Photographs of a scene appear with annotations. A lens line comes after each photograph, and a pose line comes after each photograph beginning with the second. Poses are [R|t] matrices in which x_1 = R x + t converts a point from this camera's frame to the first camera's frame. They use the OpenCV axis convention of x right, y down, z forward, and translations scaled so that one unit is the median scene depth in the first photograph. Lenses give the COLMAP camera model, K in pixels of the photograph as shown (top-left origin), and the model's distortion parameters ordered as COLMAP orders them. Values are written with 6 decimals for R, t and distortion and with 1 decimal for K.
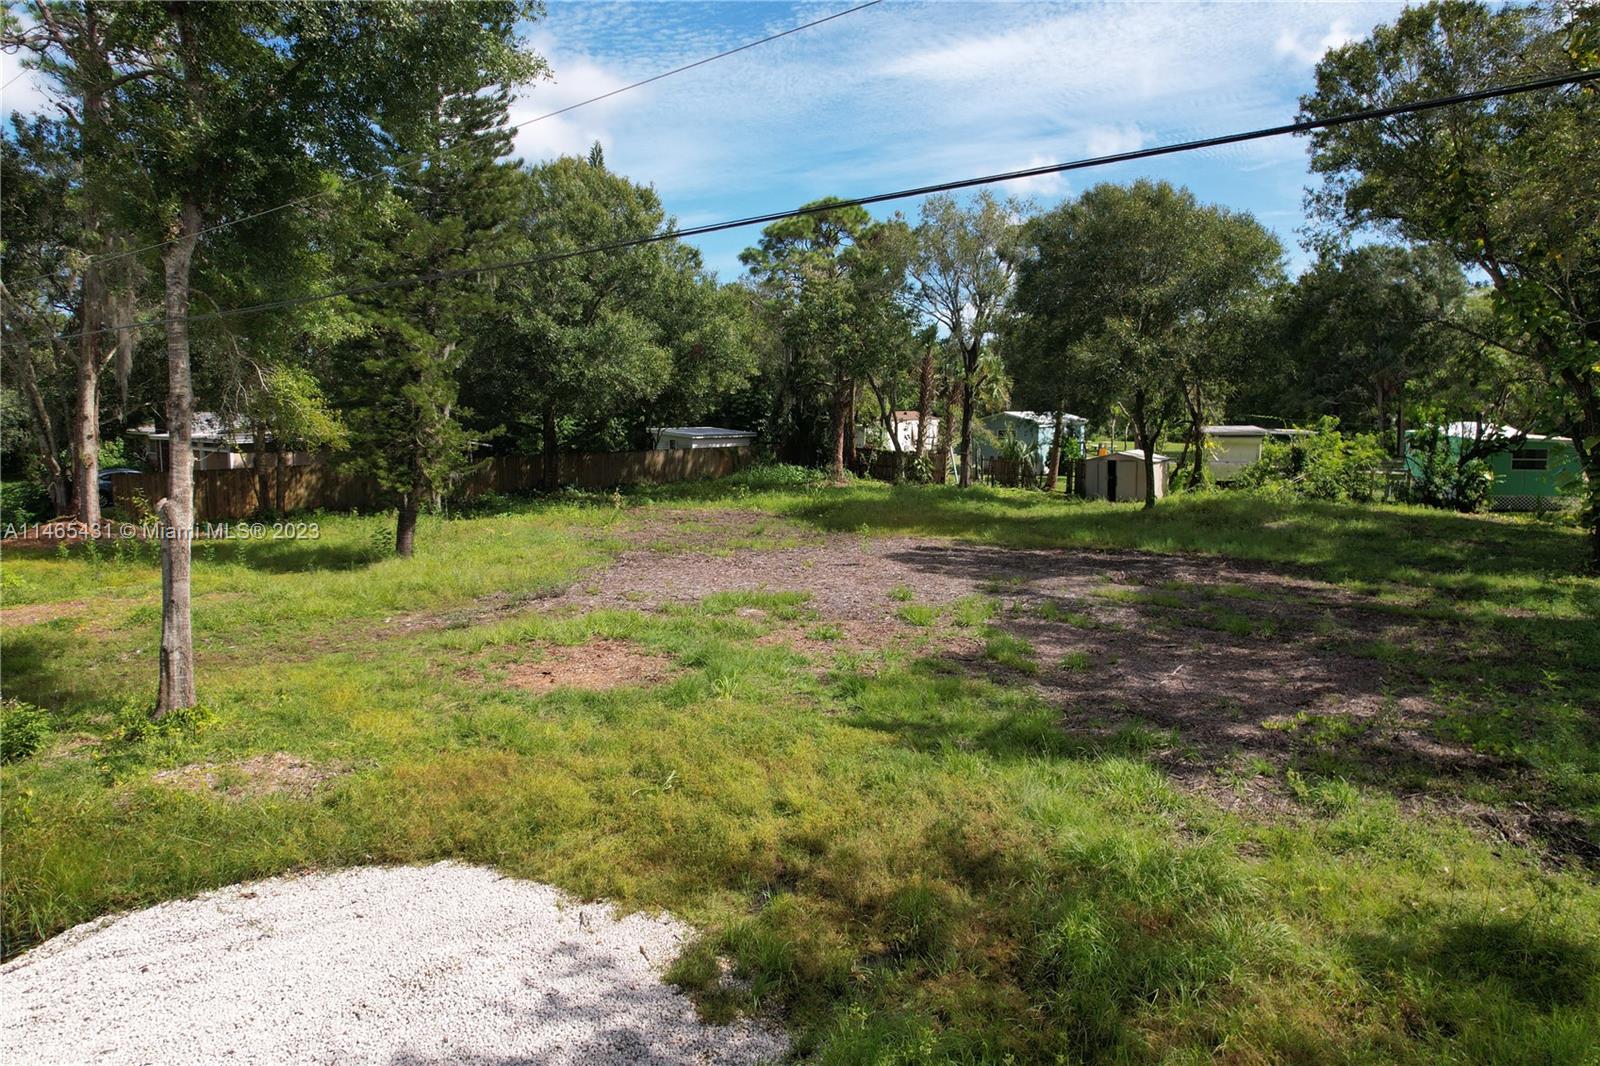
lens RADIAL K [[1018.4, 0, 802.9], [0, 1018.4, 526.0], [0, 0, 1]] dist [-0.071090, 0.058988]
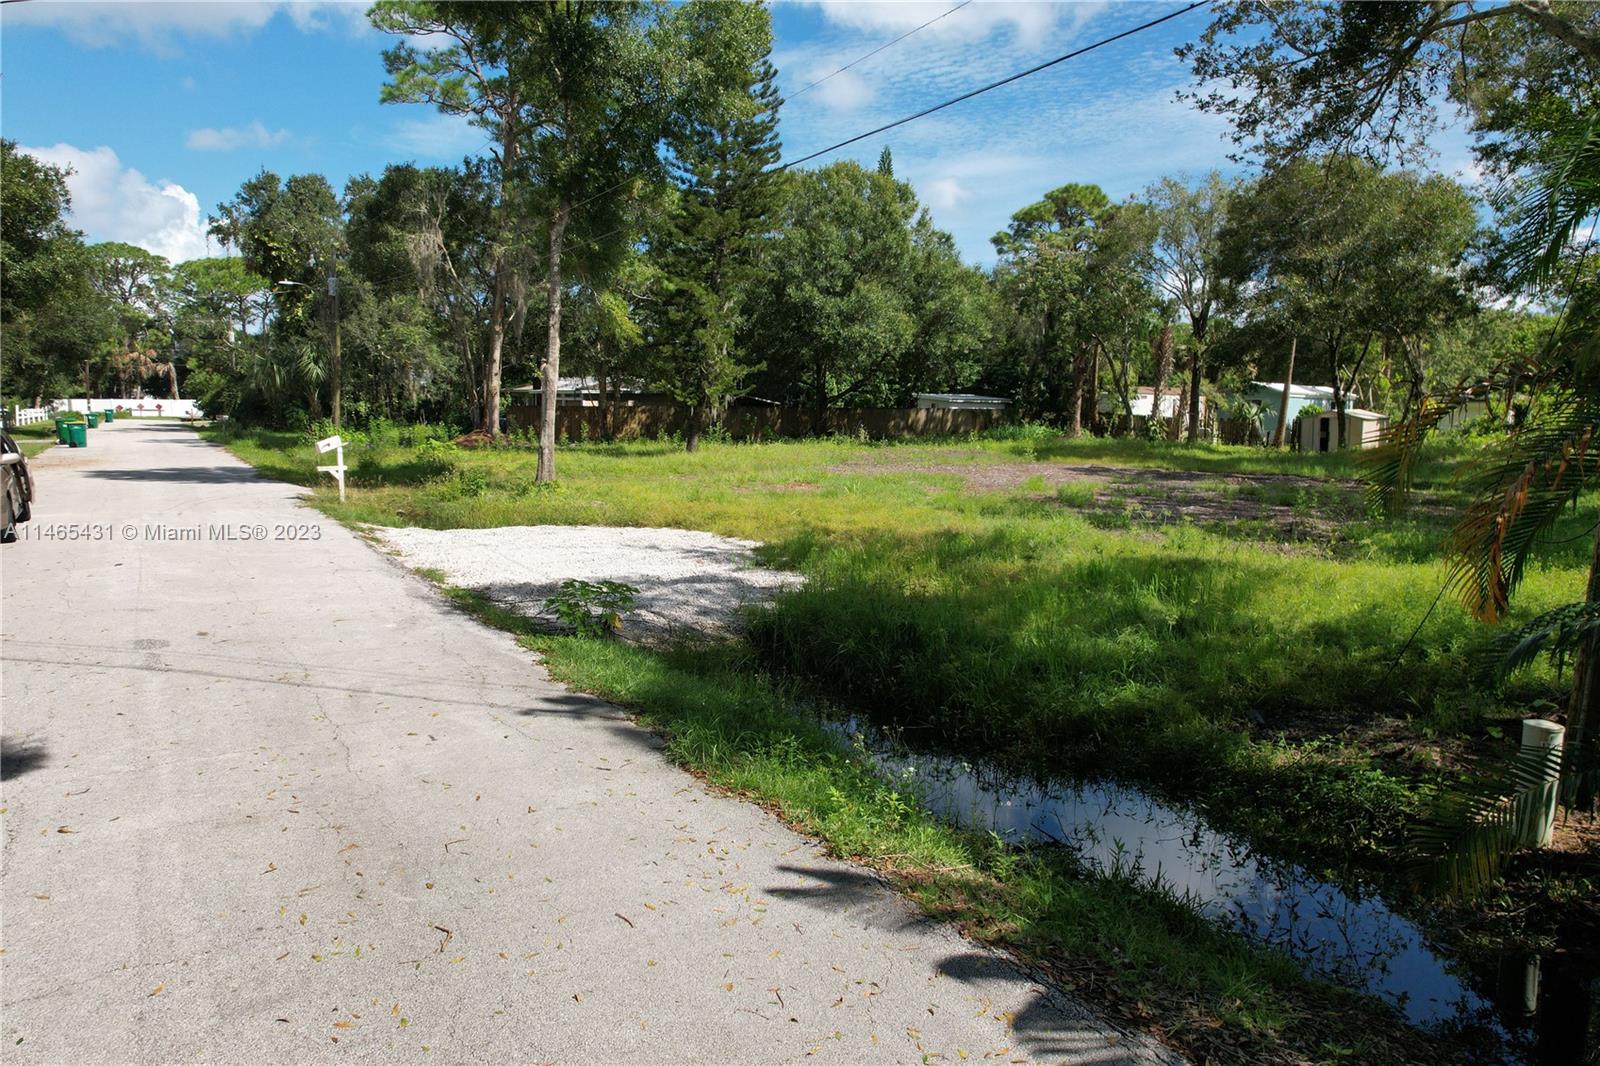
lens RADIAL K [[1018.4, 0, 804.7], [0, 1018.4, 530.2], [0, 0, 1]] dist [-0.071090, 0.058988]
pose [[0.952794, 0.044330, -0.300363, 0.140085], [-0.043078, 0.999013, 0.010791, 0.087553], [0.300545, 0.002657, 0.953764, -0.227708]]
